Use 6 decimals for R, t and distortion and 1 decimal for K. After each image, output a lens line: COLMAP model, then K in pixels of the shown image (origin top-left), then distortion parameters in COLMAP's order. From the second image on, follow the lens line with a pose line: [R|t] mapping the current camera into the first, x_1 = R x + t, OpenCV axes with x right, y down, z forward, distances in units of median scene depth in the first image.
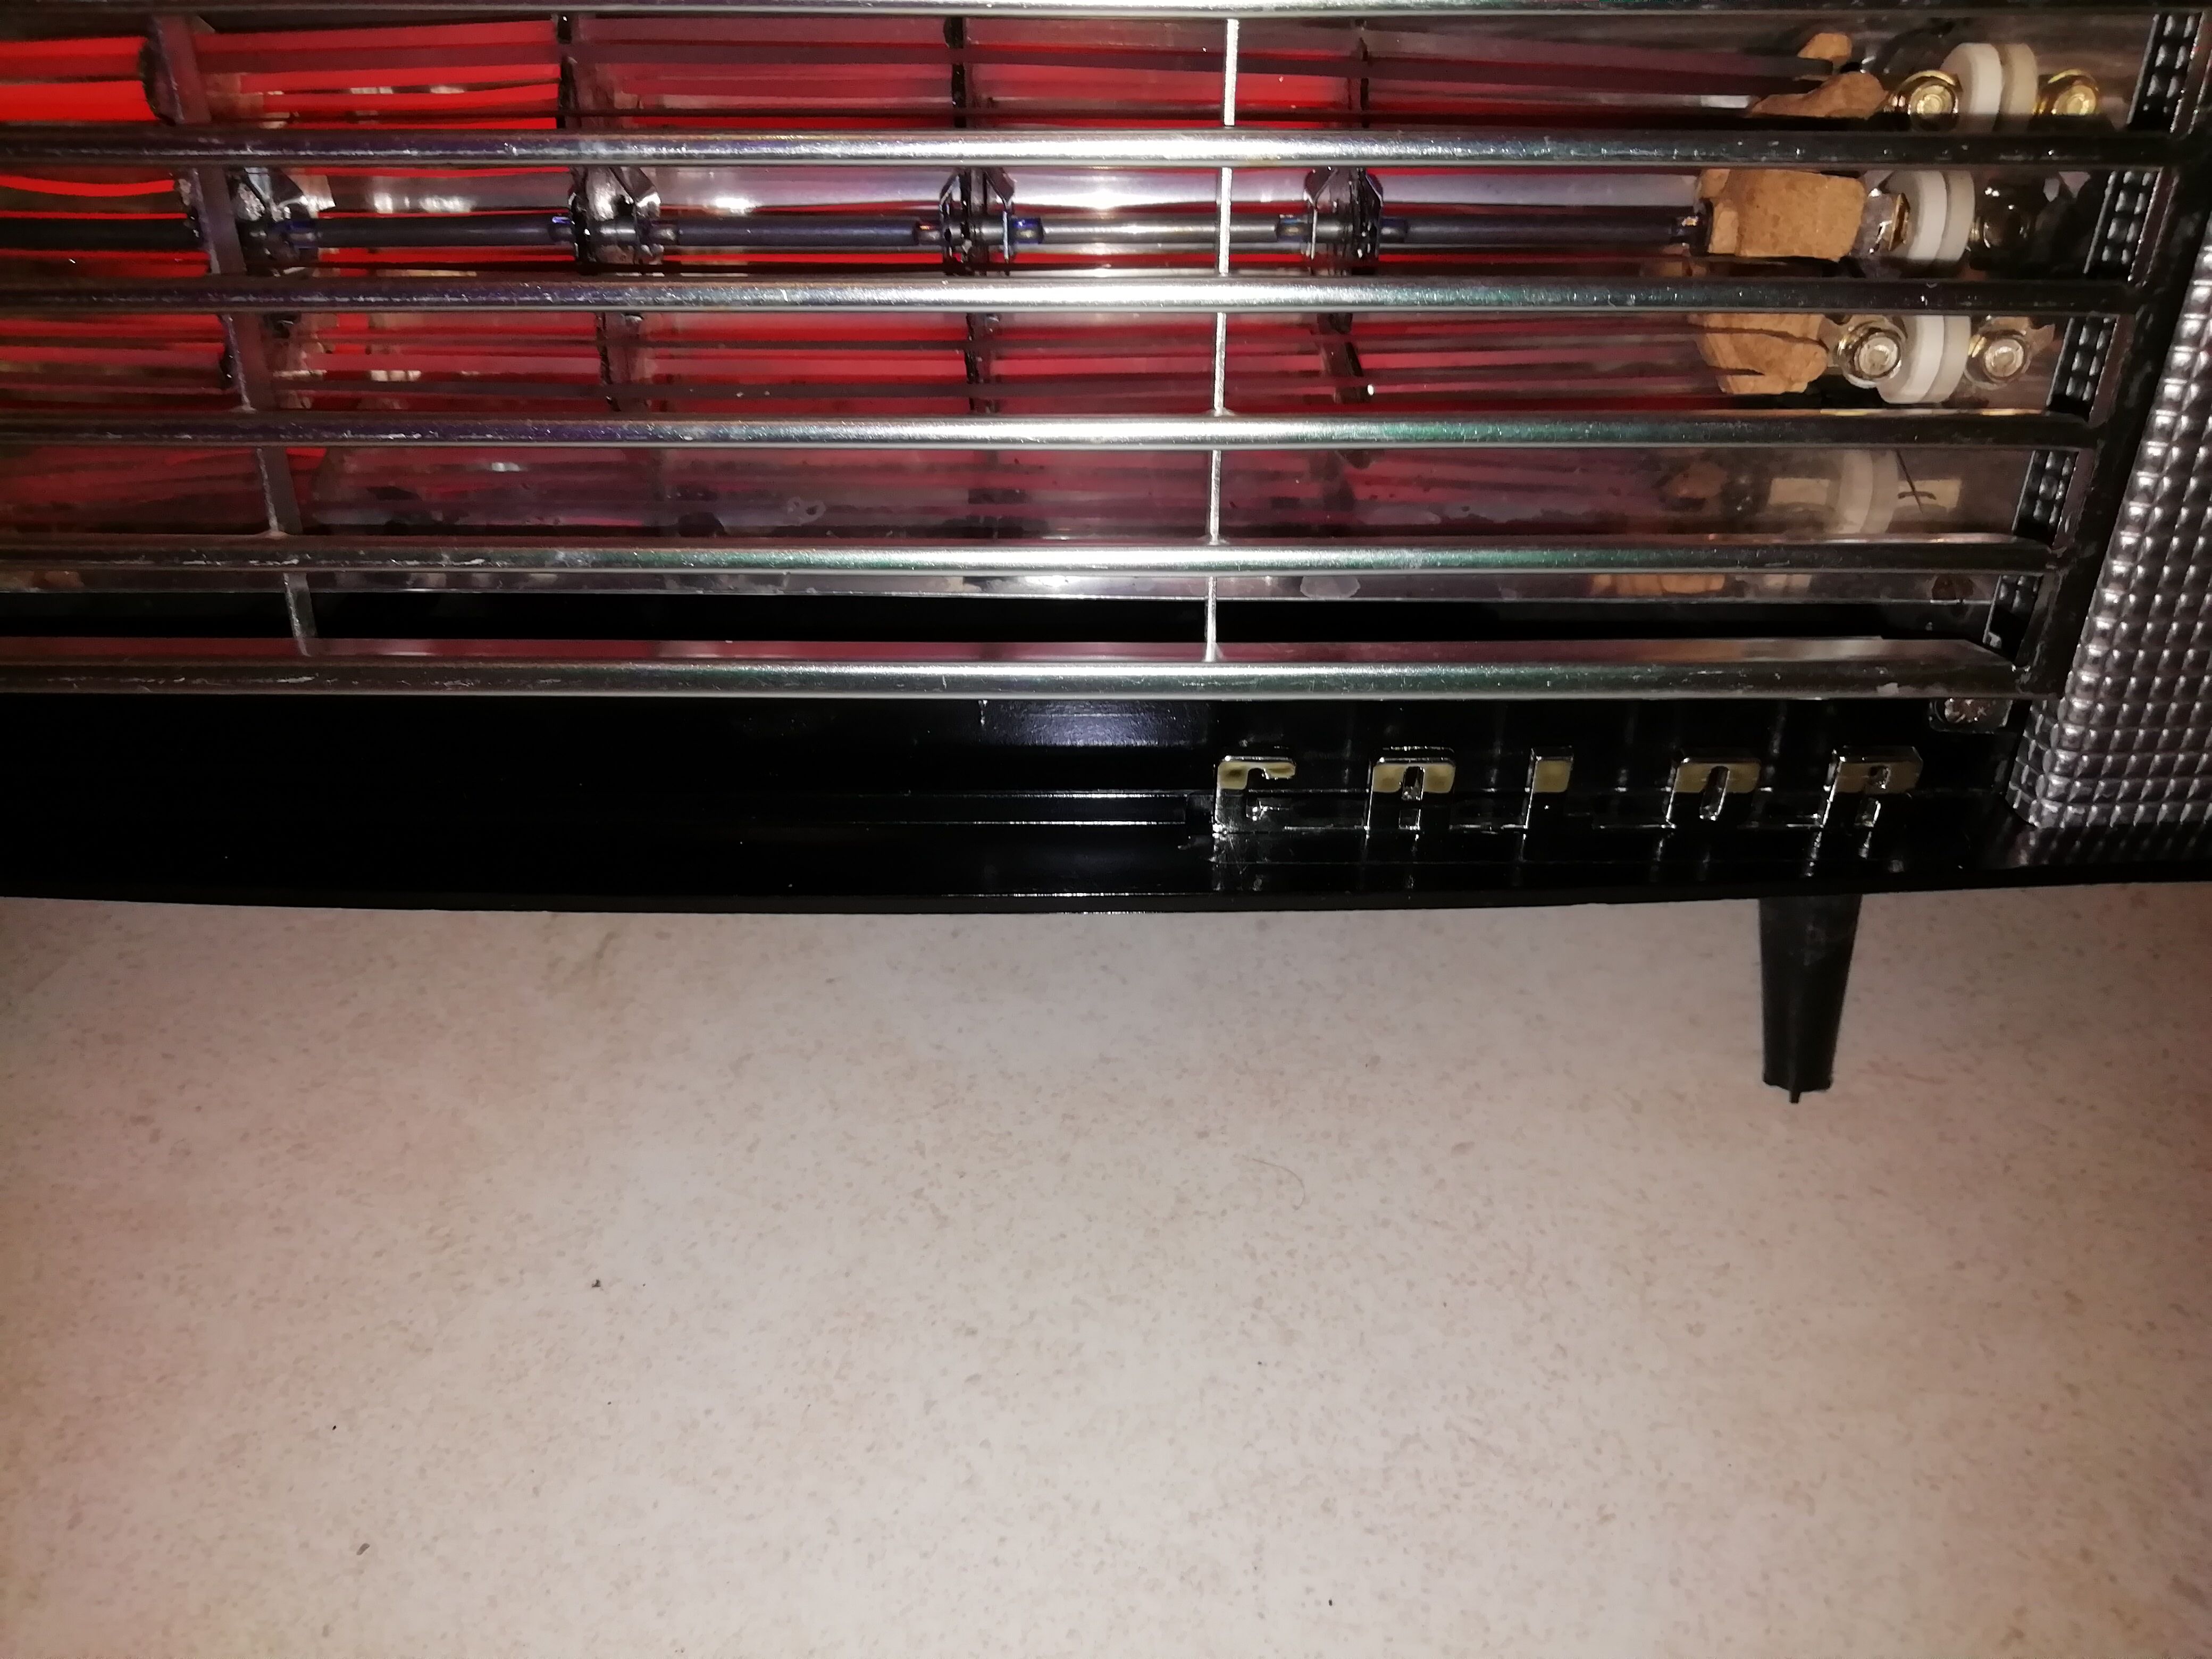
lens RADIAL K [[1643.0, 0, 1118.6], [0, 1643.0, 868.1], [0, 0, 1]] dist [-0.025833, 0.018147]
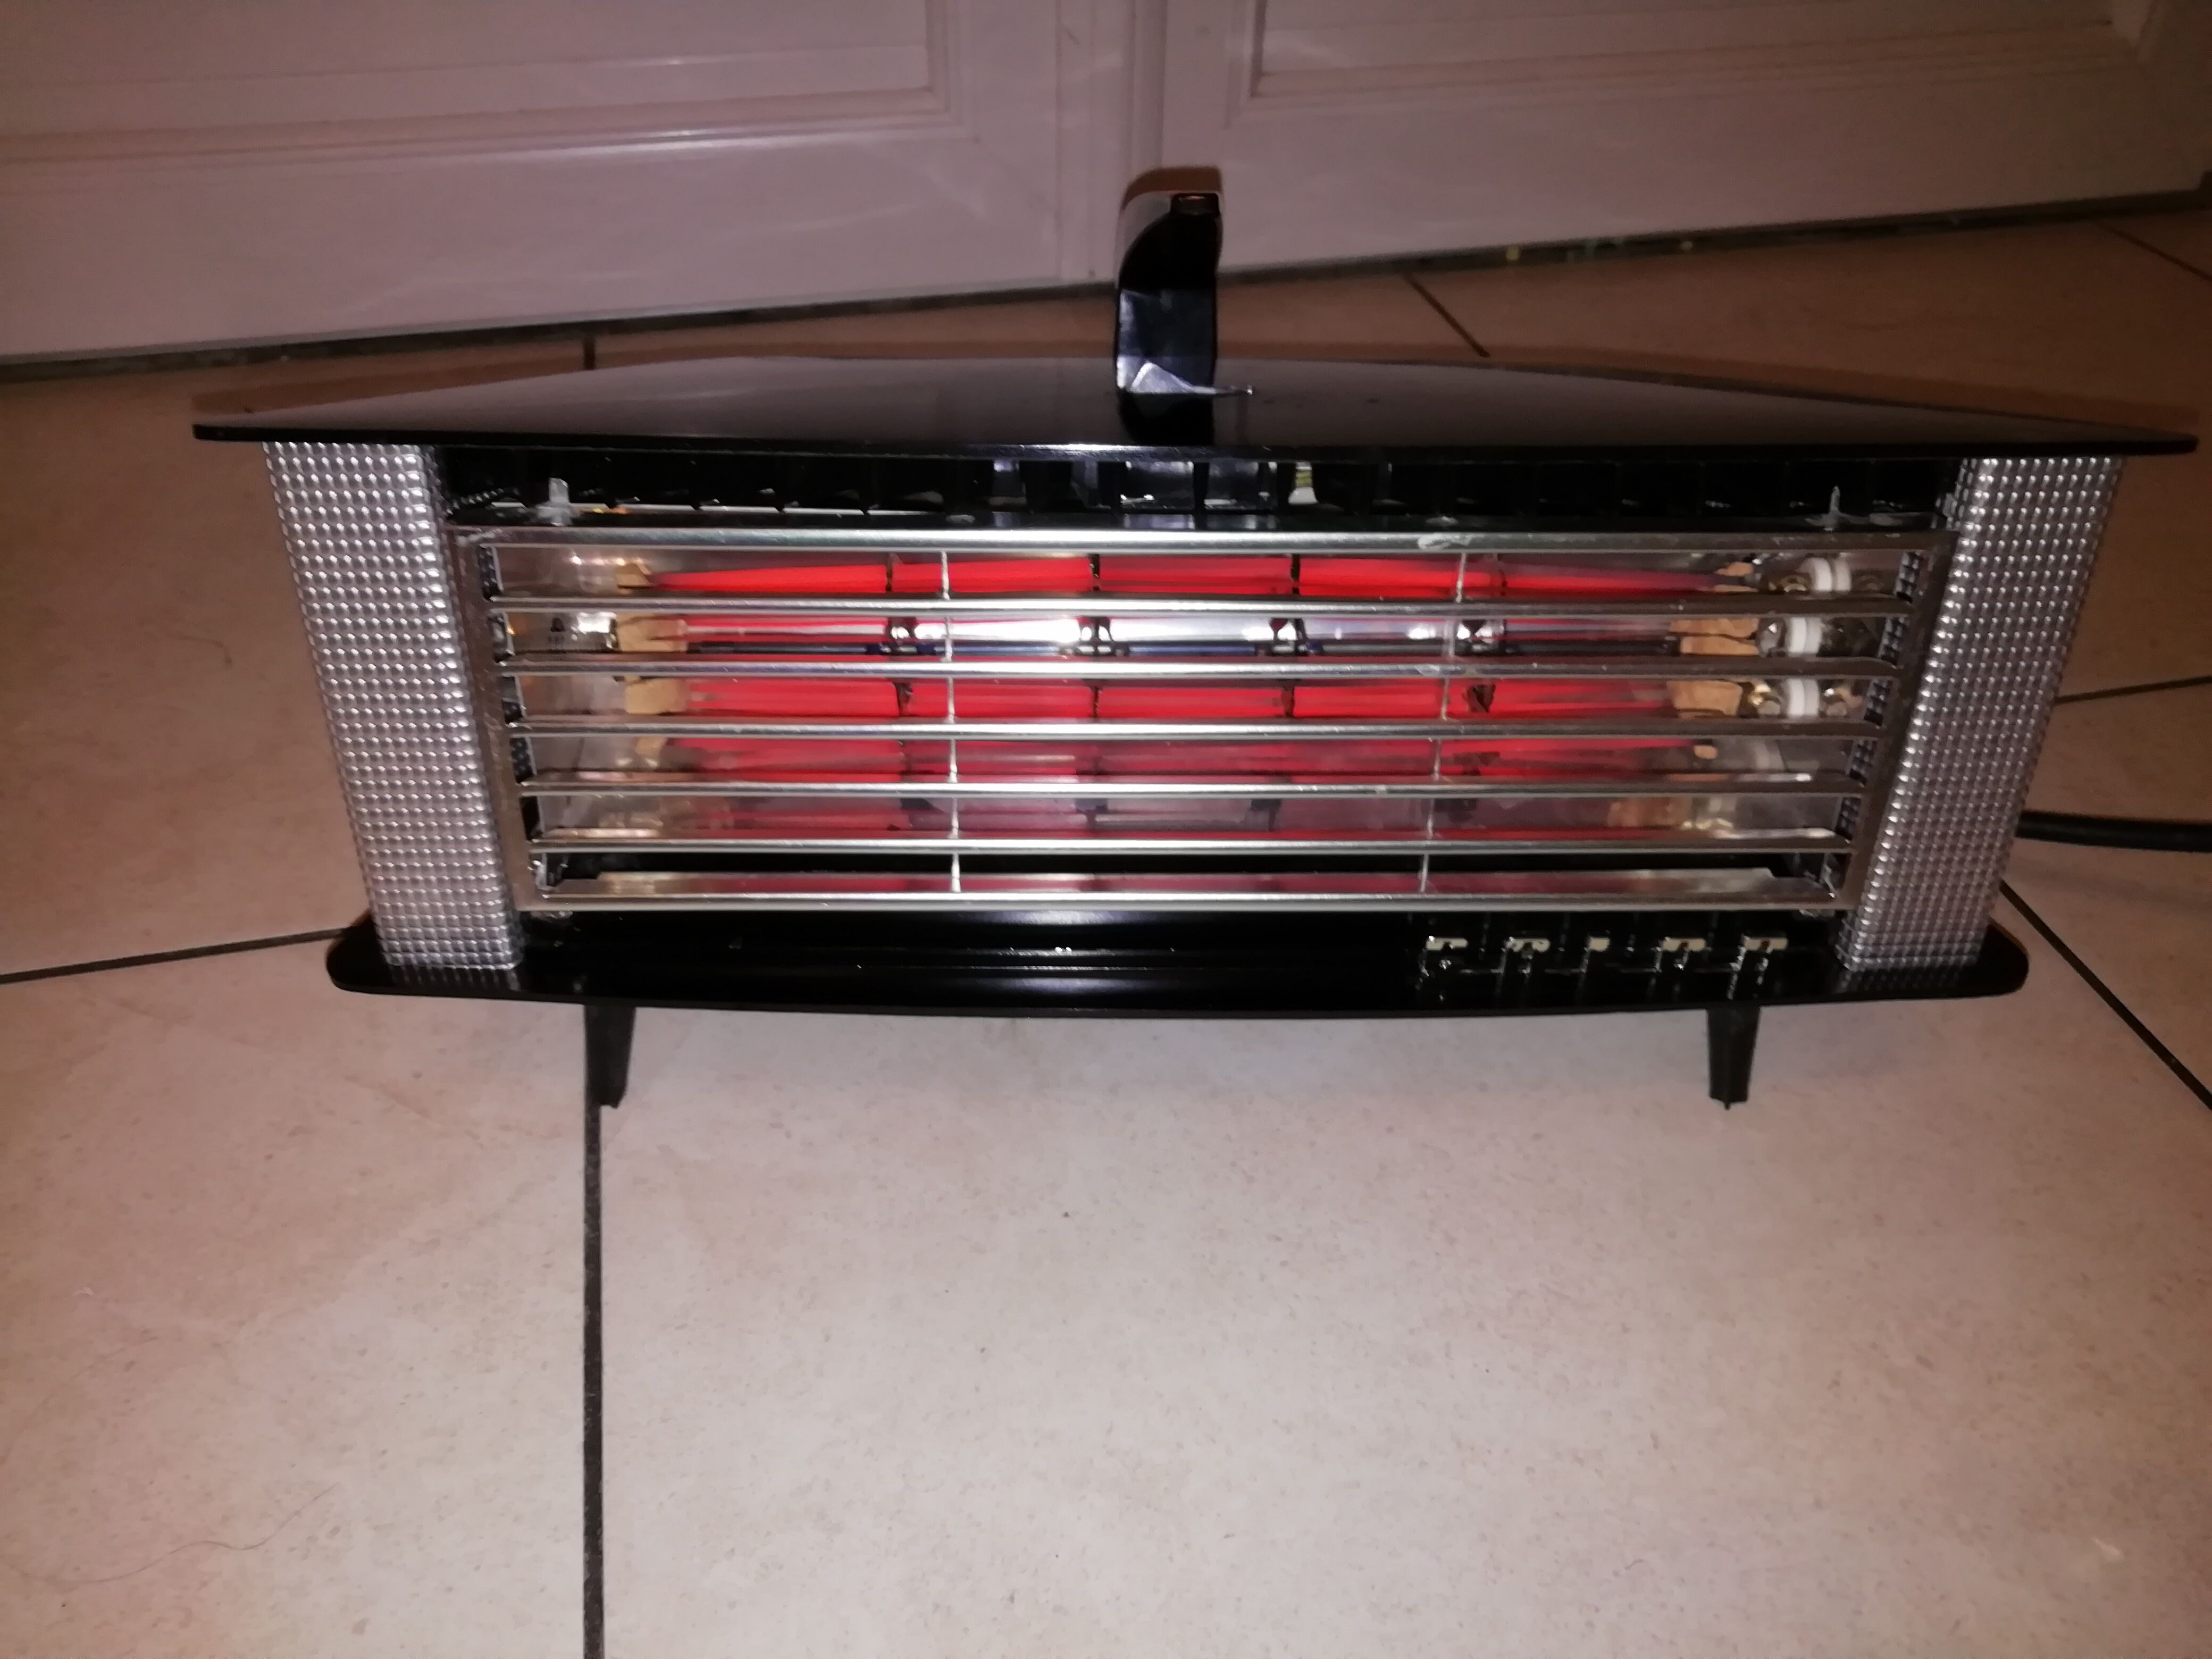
lens RADIAL K [[1643.0, 0, 1102.7], [0, 1643.0, 862.7], [0, 0, 1]] dist [-0.025833, 0.018147]
pose [[0.999853, -0.001441, 0.017100, -0.323599], [0.001320, 0.999974, 0.007082, -0.153021], [-0.017110, -0.007058, 0.999829, -0.841107]]
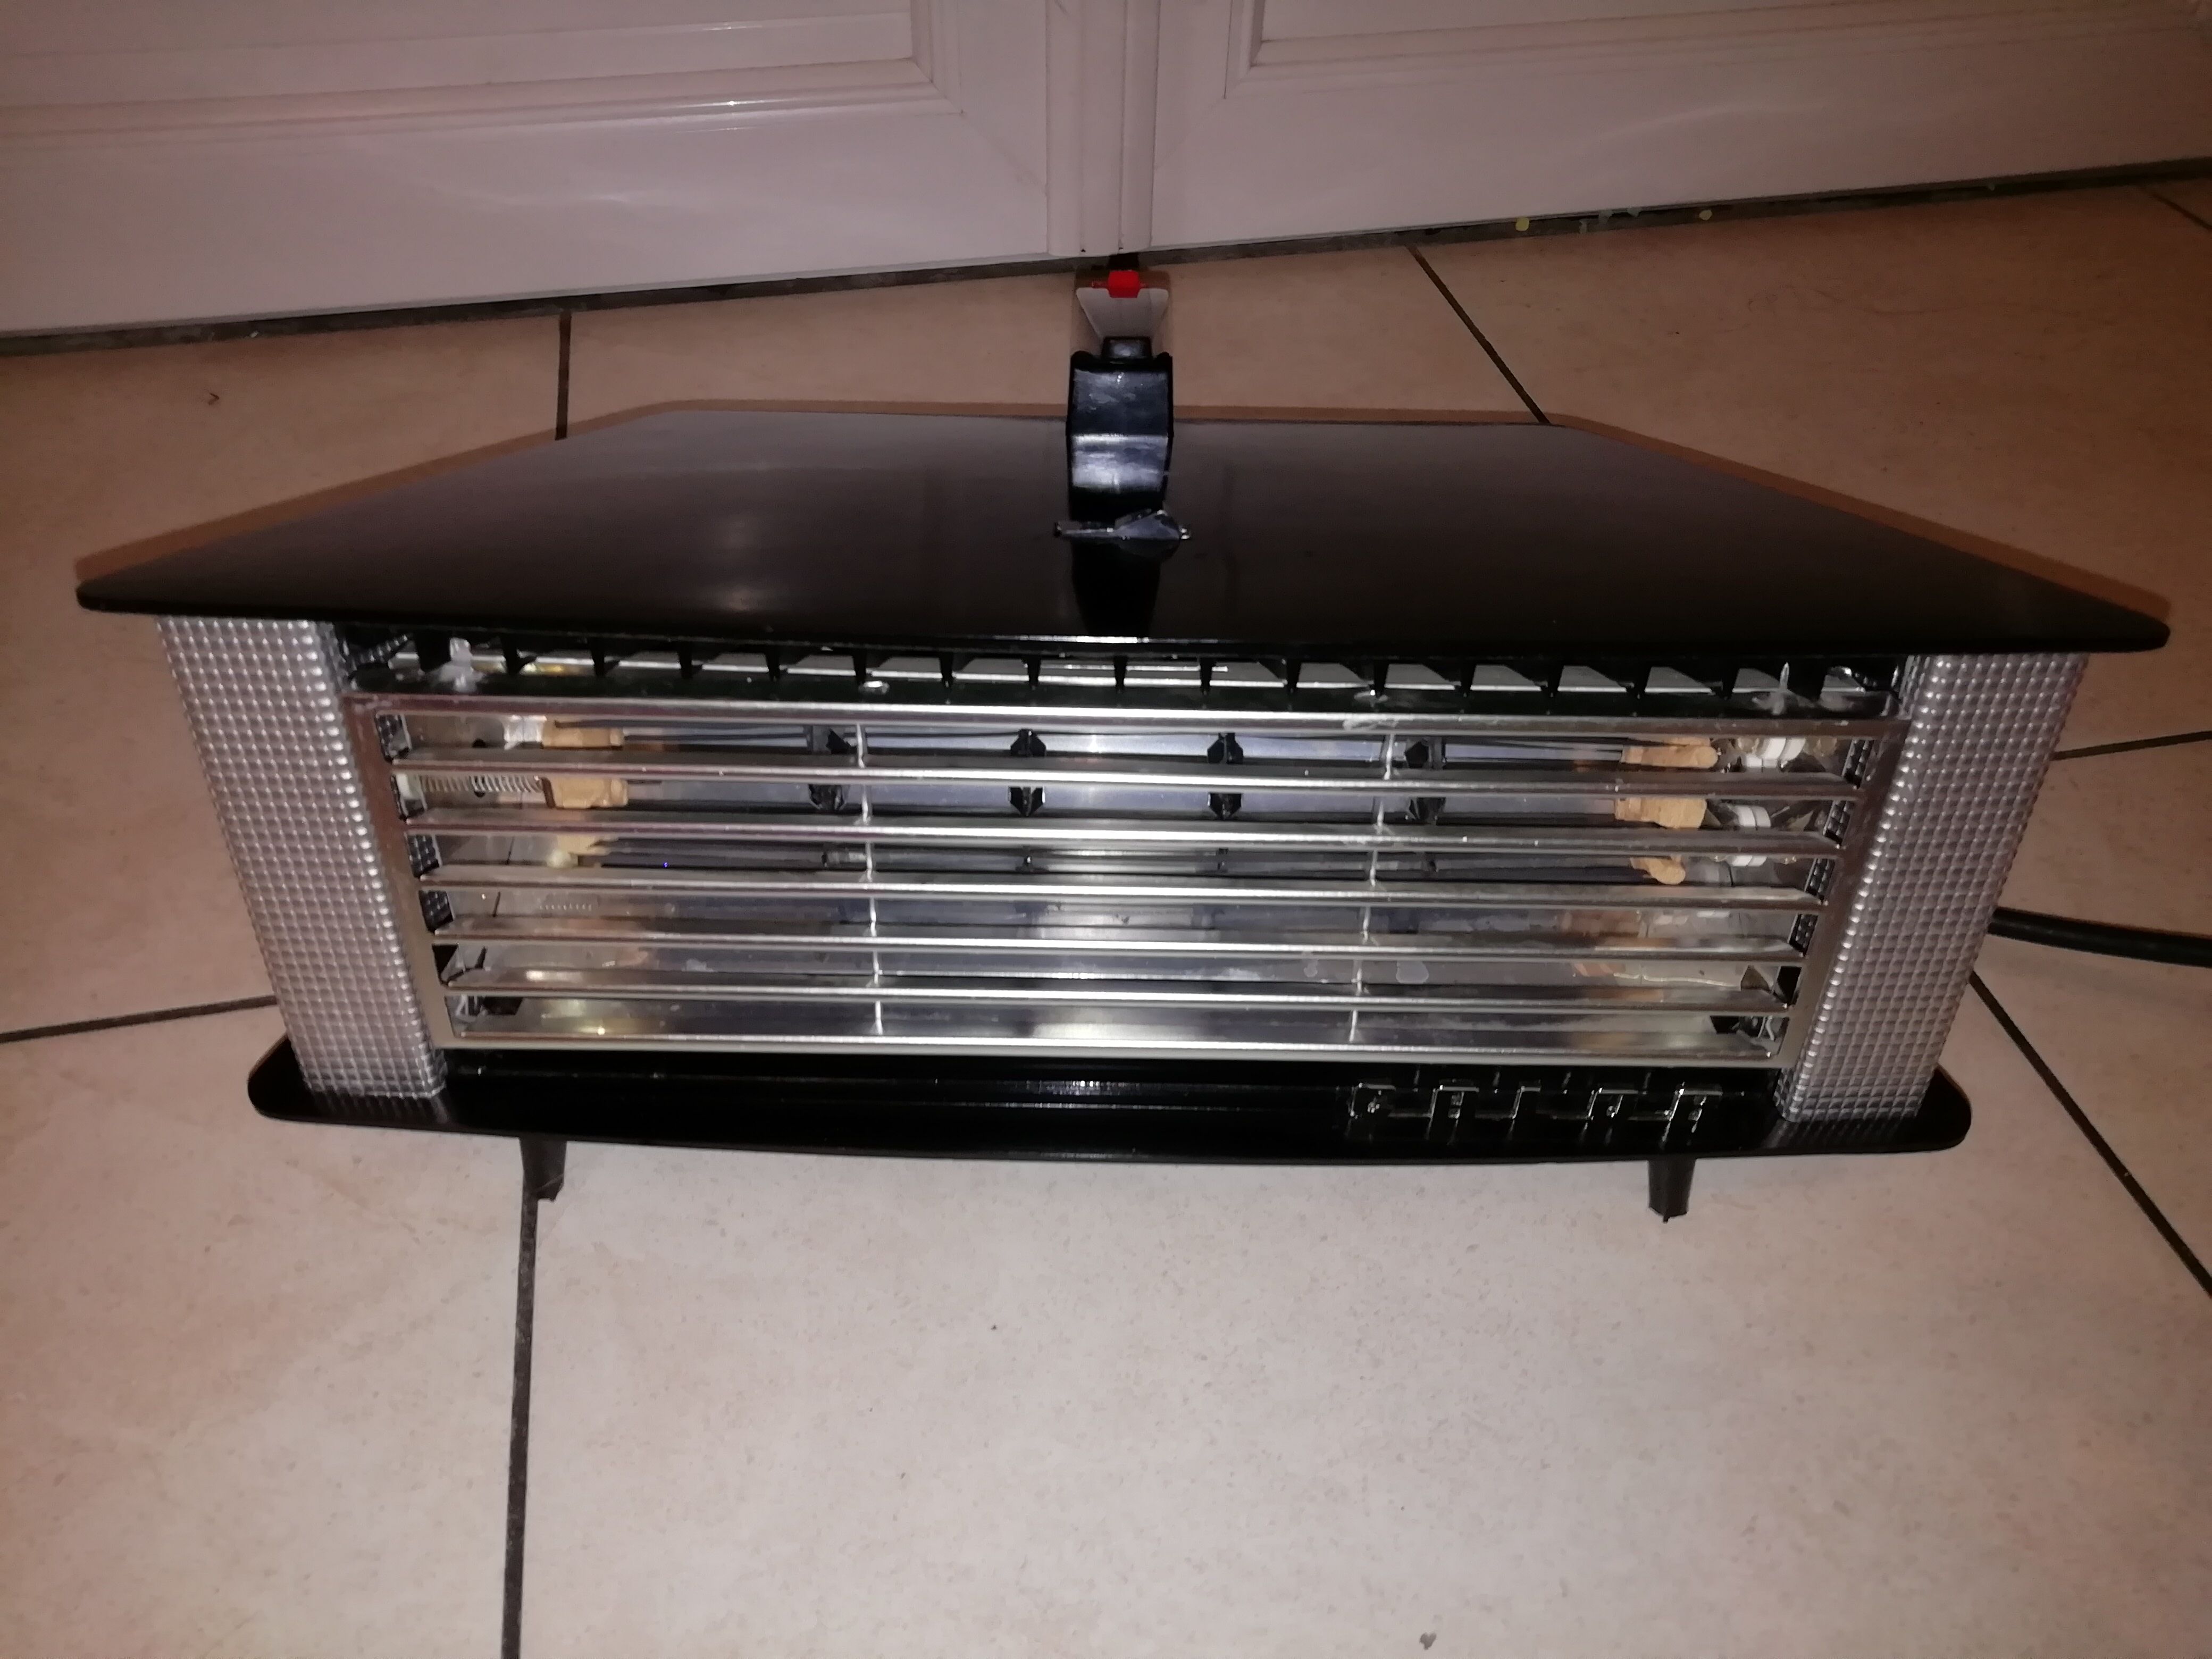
lens RADIAL K [[1643.0, 0, 1107.5], [0, 1643.0, 846.6], [0, 0, 1]] dist [-0.025833, 0.018147]
pose [[0.999856, 0.016307, 0.004606, -0.220742], [-0.016612, 0.996936, 0.076442, -0.435602], [-0.003345, -0.076508, 0.997063, -0.801170]]
